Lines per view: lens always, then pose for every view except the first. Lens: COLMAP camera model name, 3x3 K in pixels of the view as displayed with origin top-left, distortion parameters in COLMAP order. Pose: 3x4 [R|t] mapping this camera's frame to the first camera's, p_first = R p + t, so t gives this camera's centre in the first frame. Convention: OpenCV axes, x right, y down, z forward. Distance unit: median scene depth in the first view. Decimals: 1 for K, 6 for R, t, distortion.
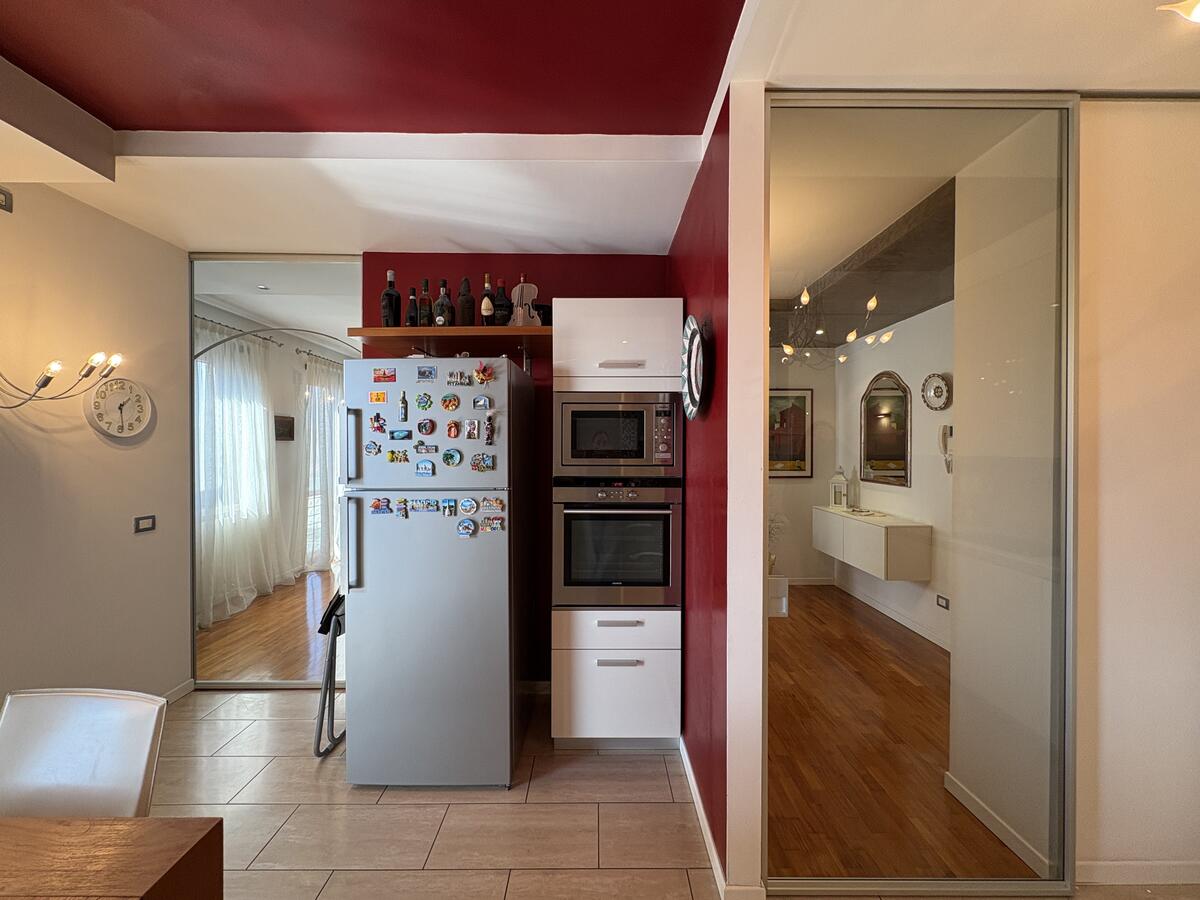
lens RADIAL K [[477.9, 0, 596.9], [0, 477.9, 454.2], [0, 0, 1]] dist [-0.001398, 0.000464]
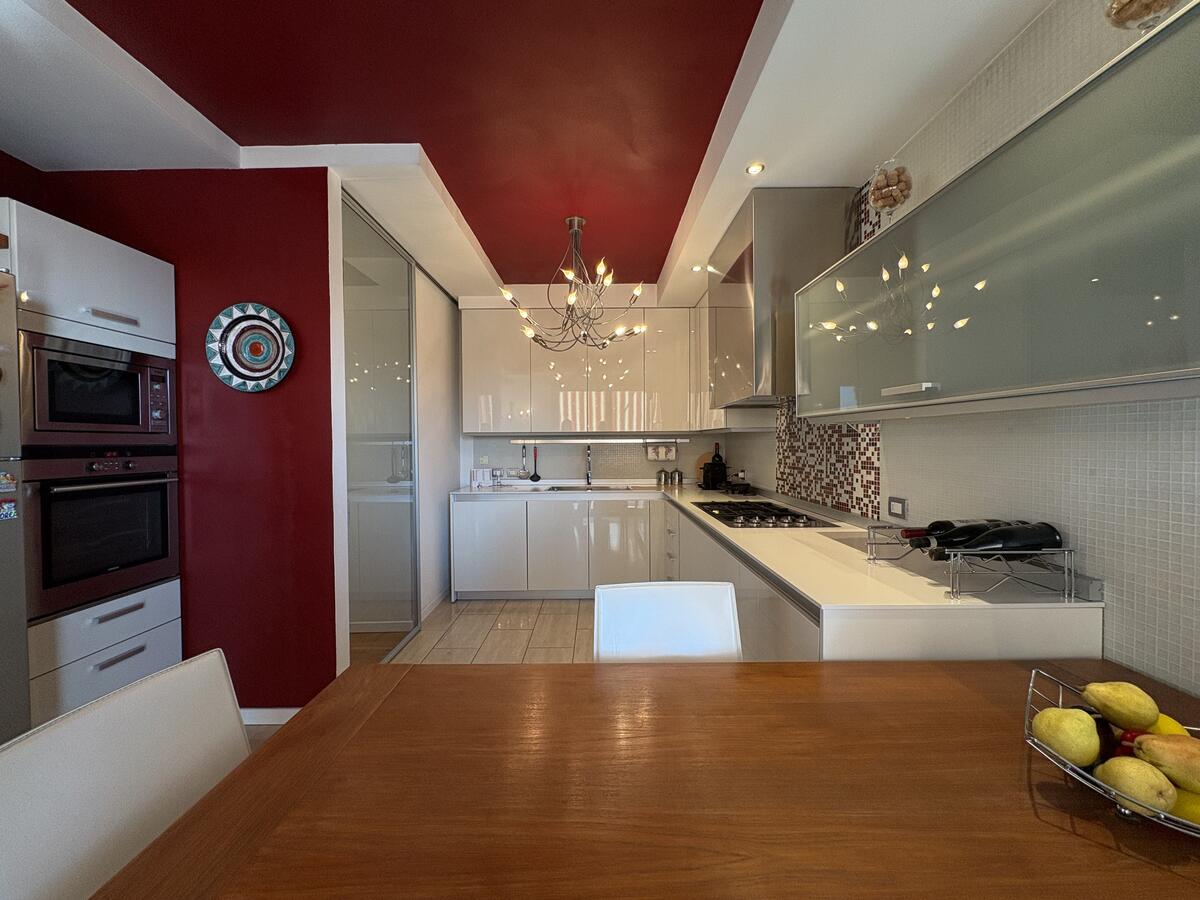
lens RADIAL K [[477.9, 0, 599.7], [0, 477.9, 450.3], [0, 0, 1]] dist [-0.001398, 0.000464]
pose [[0.000608, -0.018446, 0.999830, -0.824063], [0.019535, 0.999639, 0.018431, 0.057737], [-0.999809, 0.019521, 0.000968, 0.115950]]
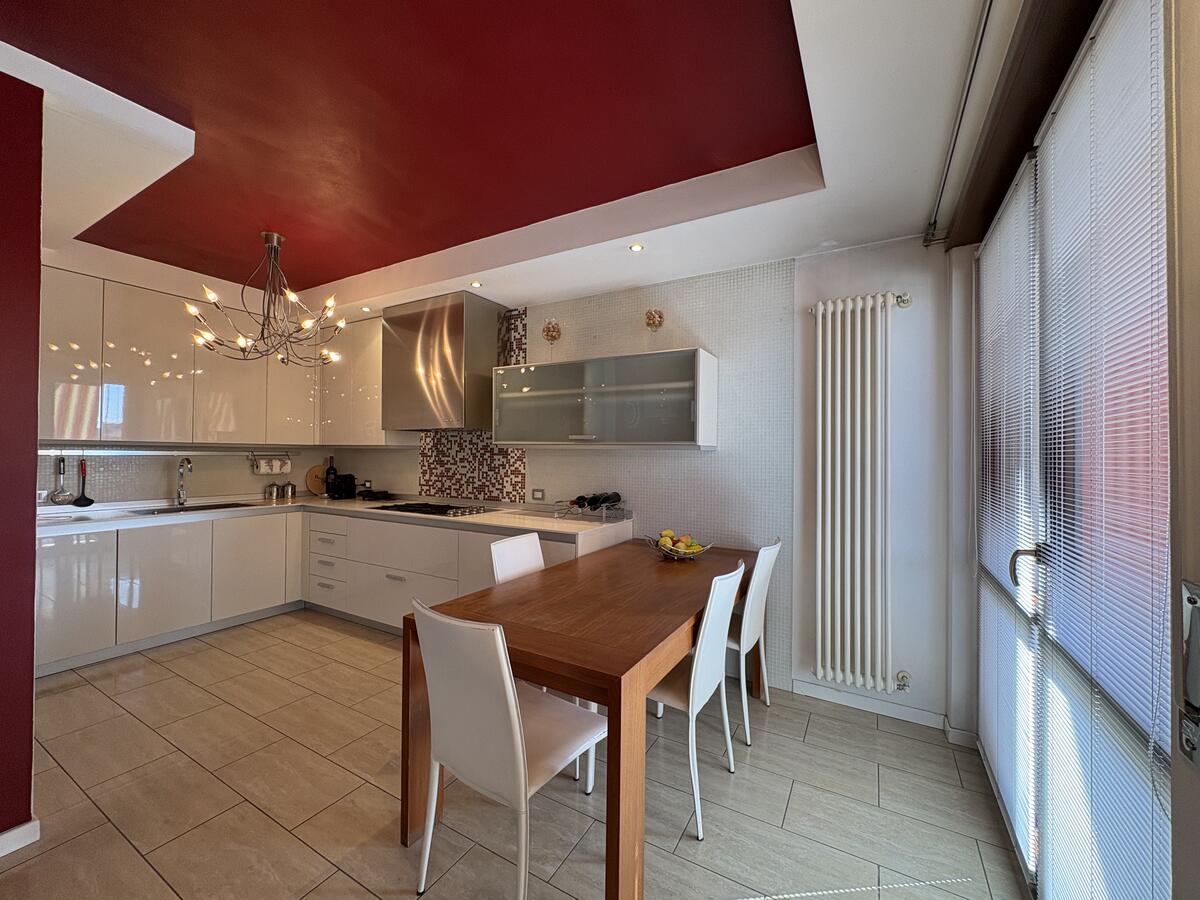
lens RADIAL K [[477.9, 0, 597.5], [0, 477.9, 447.8], [0, 0, 1]] dist [-0.001398, 0.000464]
pose [[-0.861990, -0.003270, 0.506915, -0.941978], [-0.004282, 0.999990, -0.000830, 0.032125], [-0.506908, -0.002887, -0.861996, 0.853134]]
